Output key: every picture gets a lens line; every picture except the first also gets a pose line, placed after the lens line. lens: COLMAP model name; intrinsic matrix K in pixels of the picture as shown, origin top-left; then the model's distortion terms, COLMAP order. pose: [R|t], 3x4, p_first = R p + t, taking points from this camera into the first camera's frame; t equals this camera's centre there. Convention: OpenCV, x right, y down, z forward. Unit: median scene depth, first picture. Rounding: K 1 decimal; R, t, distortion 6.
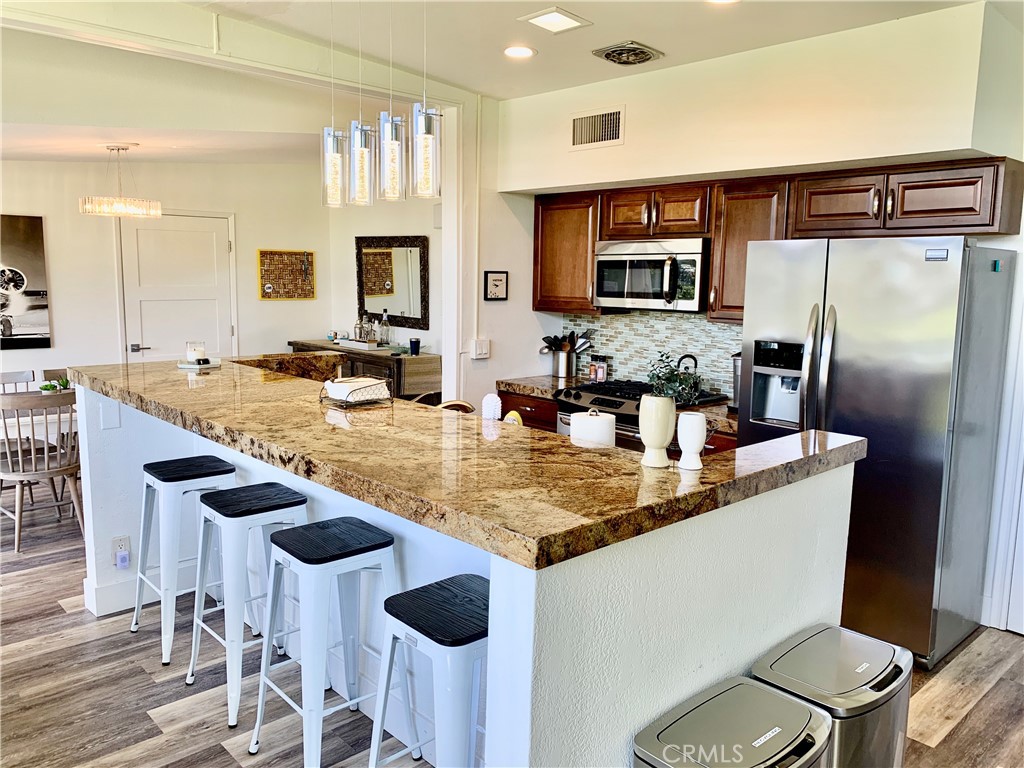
lens RADIAL K [[792.3, 0, 519.2], [0, 792.3, 390.9], [0, 0, 1]] dist [0.035572, -0.026795]
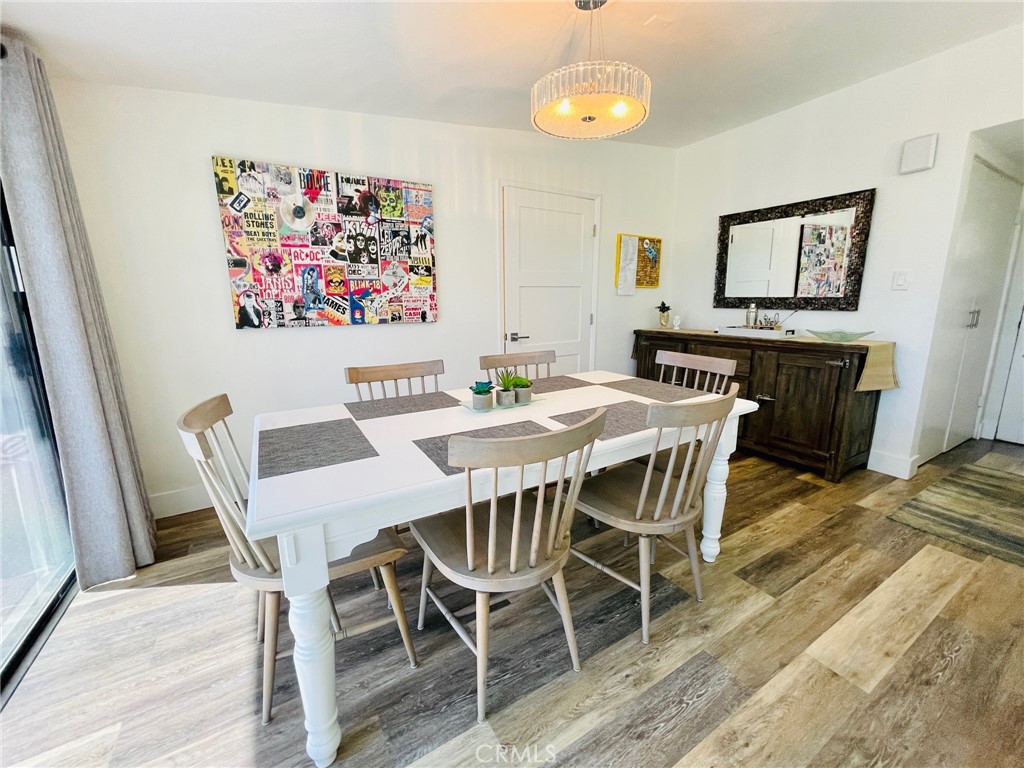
lens RADIAL K [[409.5, 0, 514.9], [0, 409.5, 385.9], [0, 0, 1]] dist [-0.006168, -0.001290]
pose [[0.979311, 0.012441, -0.201978, -0.358549], [-0.001518, 0.998532, 0.054147, -0.020795], [0.202355, -0.052720, 0.977892, 0.491454]]
